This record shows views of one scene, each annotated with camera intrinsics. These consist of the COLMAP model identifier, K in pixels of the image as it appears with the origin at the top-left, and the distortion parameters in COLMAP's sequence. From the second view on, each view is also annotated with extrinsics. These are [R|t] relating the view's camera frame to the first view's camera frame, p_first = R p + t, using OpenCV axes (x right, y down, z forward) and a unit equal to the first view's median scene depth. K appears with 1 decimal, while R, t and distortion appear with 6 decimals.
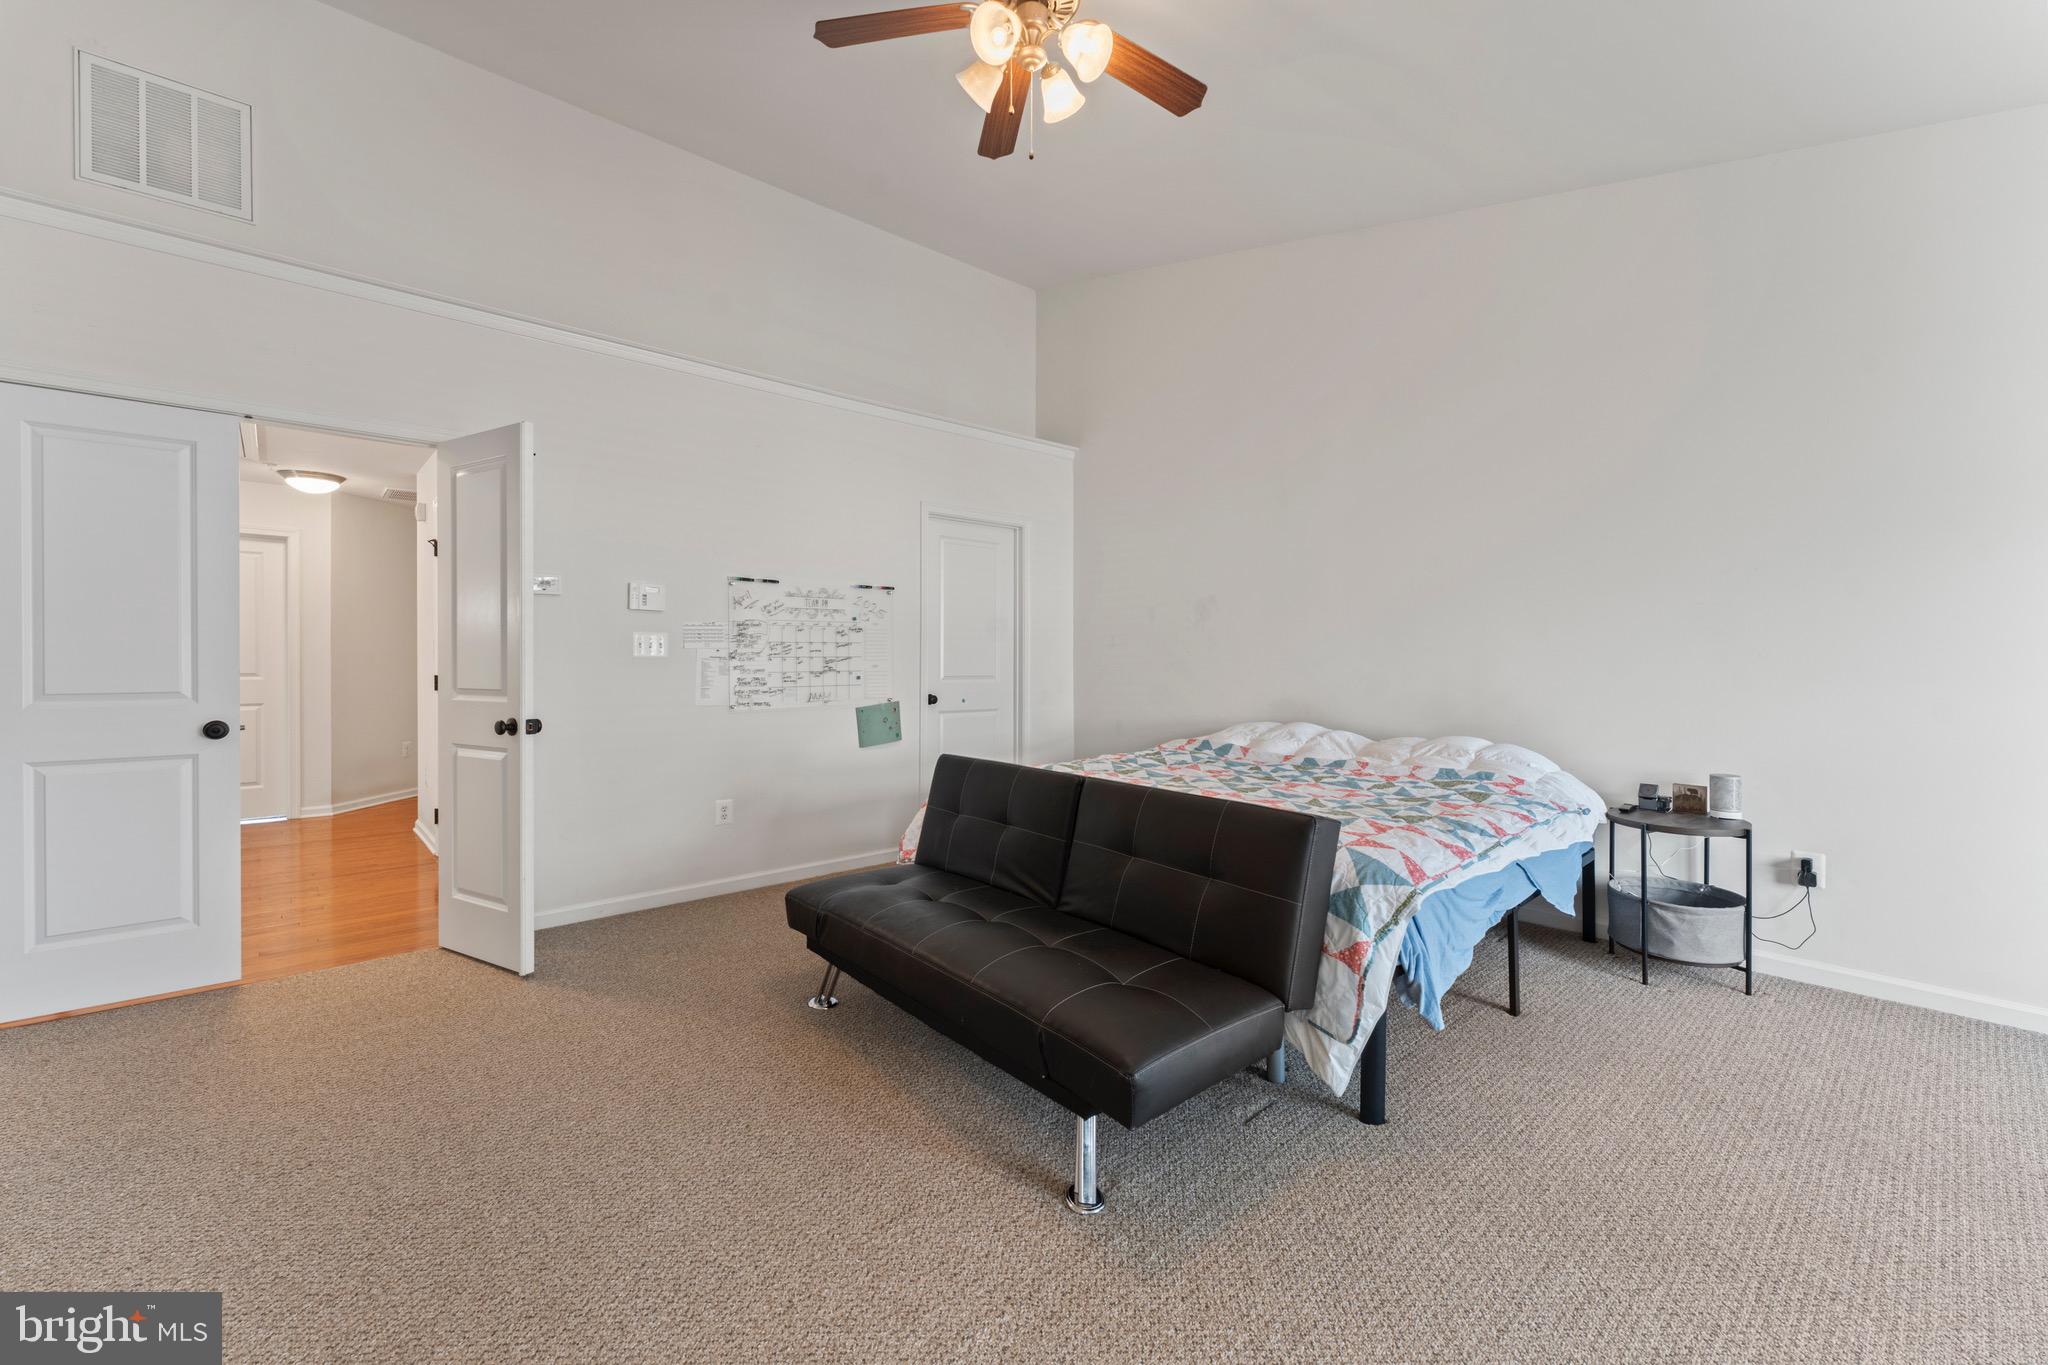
lens RADIAL K [[827.3, 0, 1020.3], [0, 827.3, 671.5], [0, 0, 1]] dist [0.000969, -0.000287]
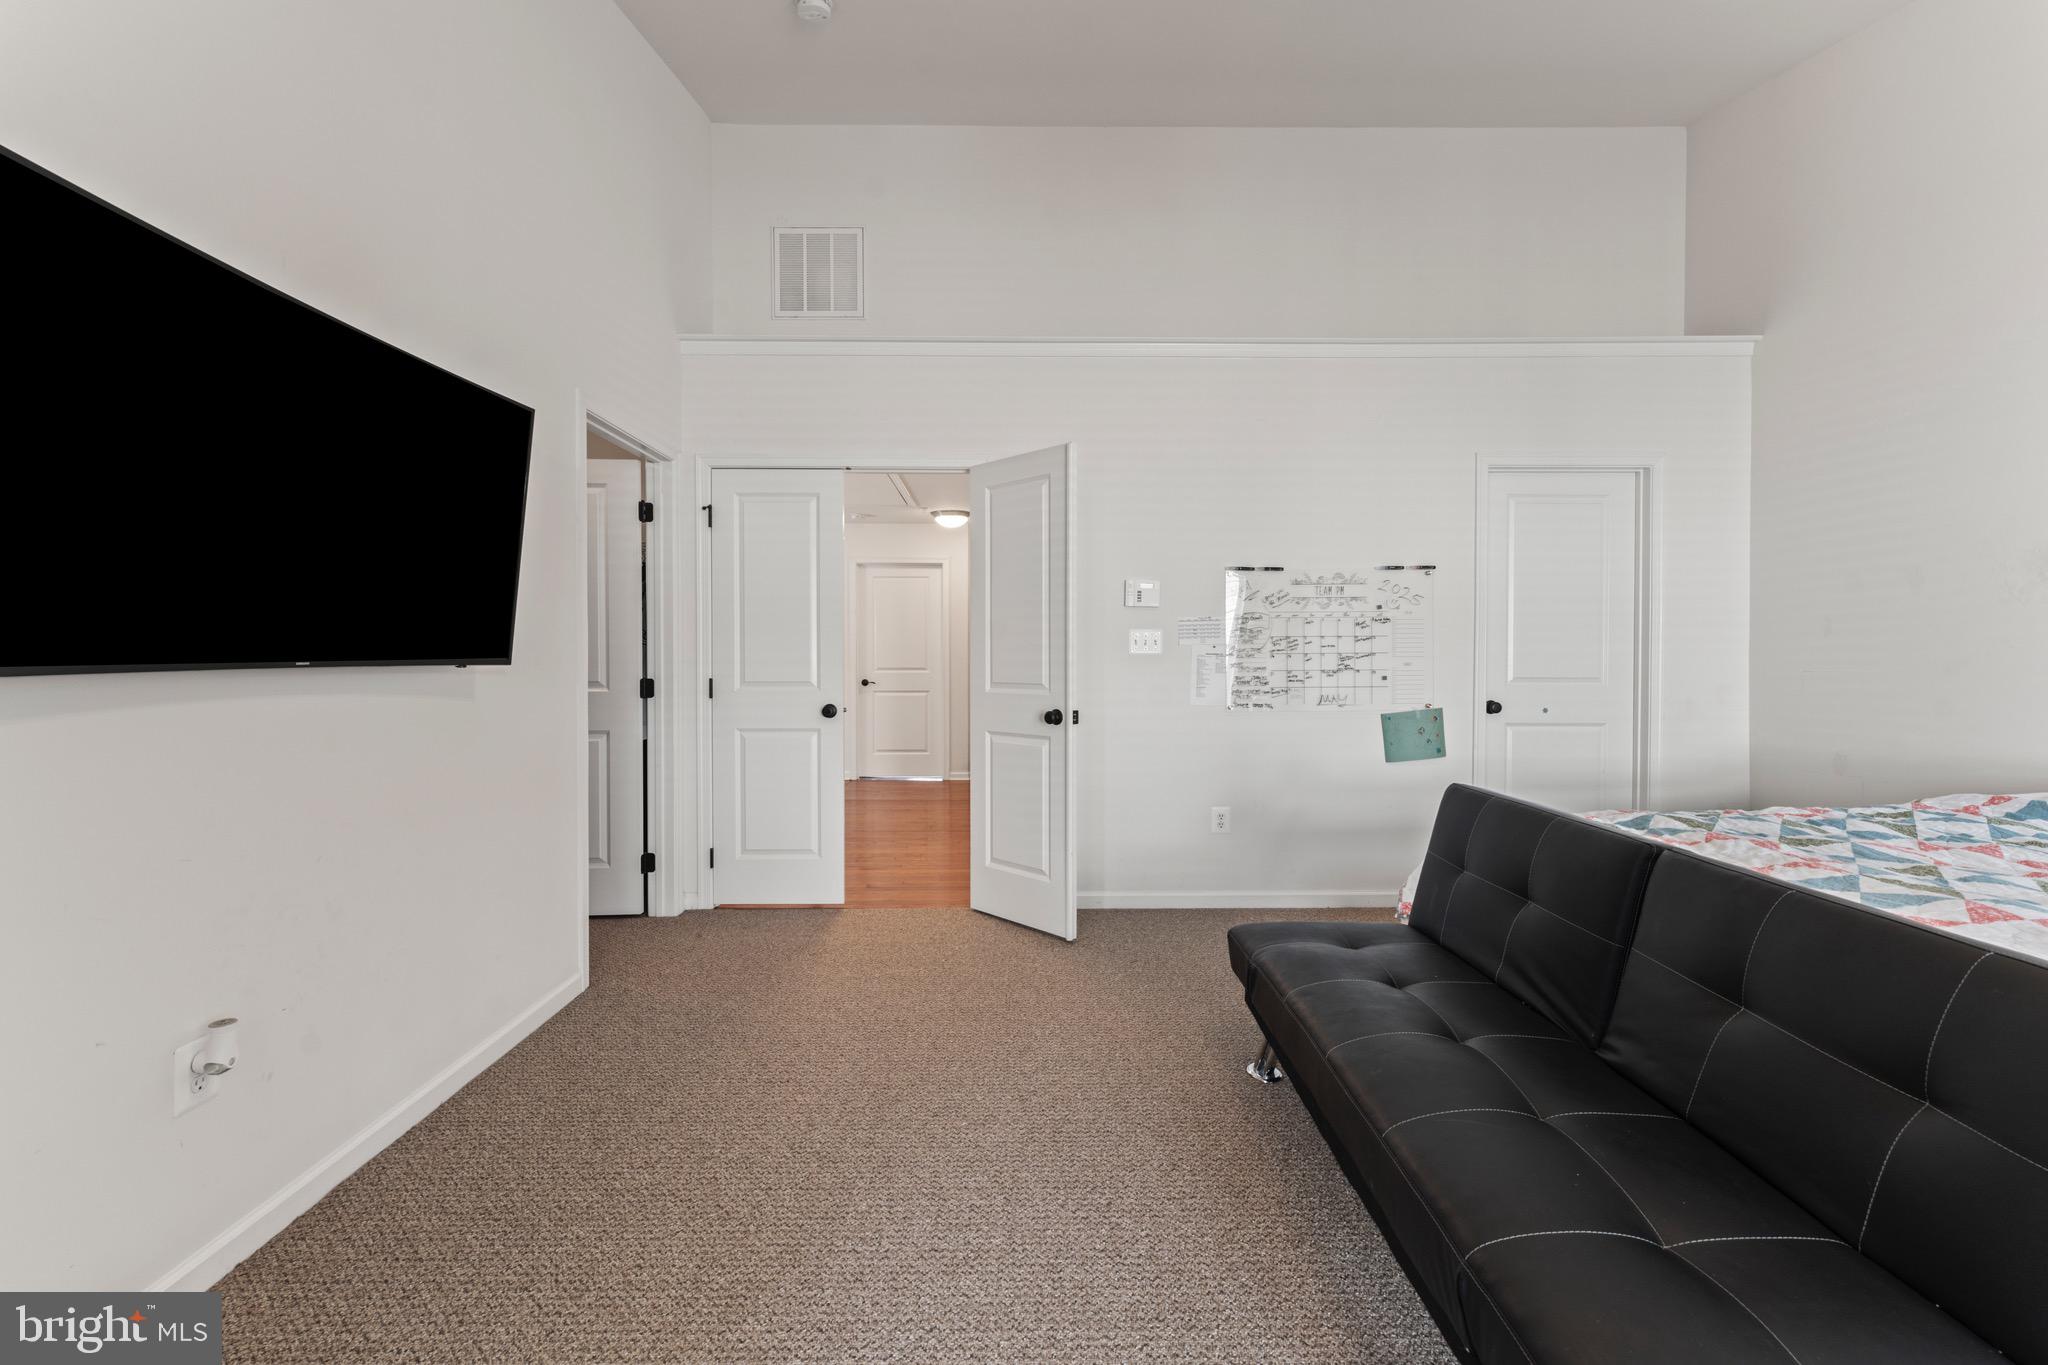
lens RADIAL K [[822.1, 0, 1017.2], [0, 822.1, 670.9], [0, 0, 1]] dist [0.002122, -0.000057]
pose [[0.753244, 0.008792, -0.657682, 0.075030], [-0.006722, 0.999961, 0.005669, -0.001848], [0.657706, 0.000151, 0.753274, 0.147649]]
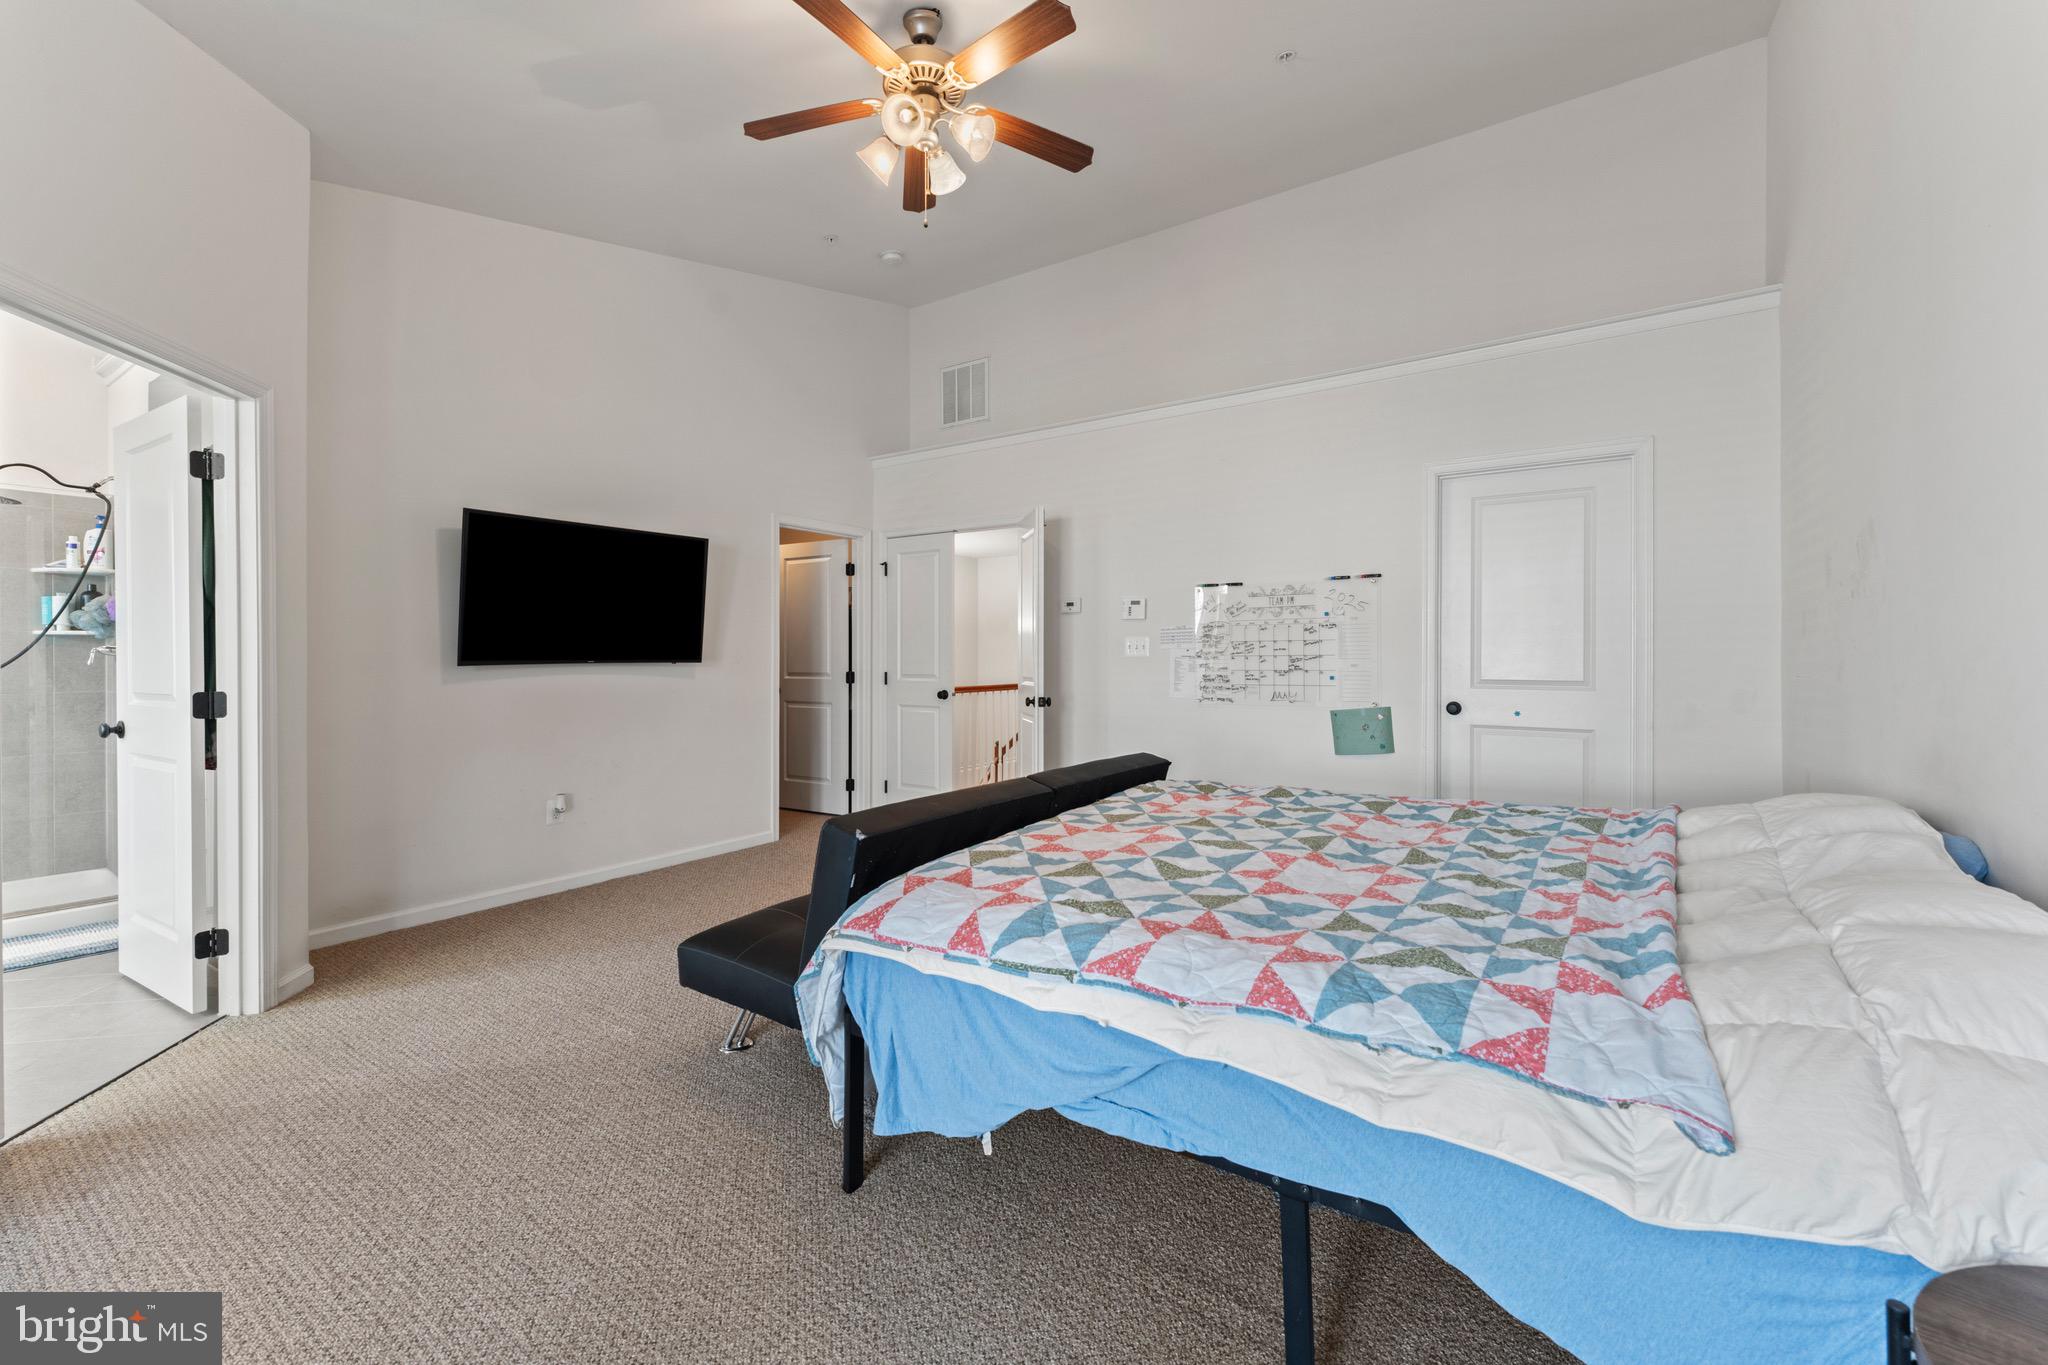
lens RADIAL K [[806.7, 0, 1024.0], [0, 806.7, 682.5], [0, 0, 1]] dist [0.000265, -0.000149]
pose [[0.256623, 0.022169, -0.966257, 0.627941], [-0.016145, 0.999696, 0.018648, 0.001671], [0.966377, 0.010815, 0.256903, 0.477011]]
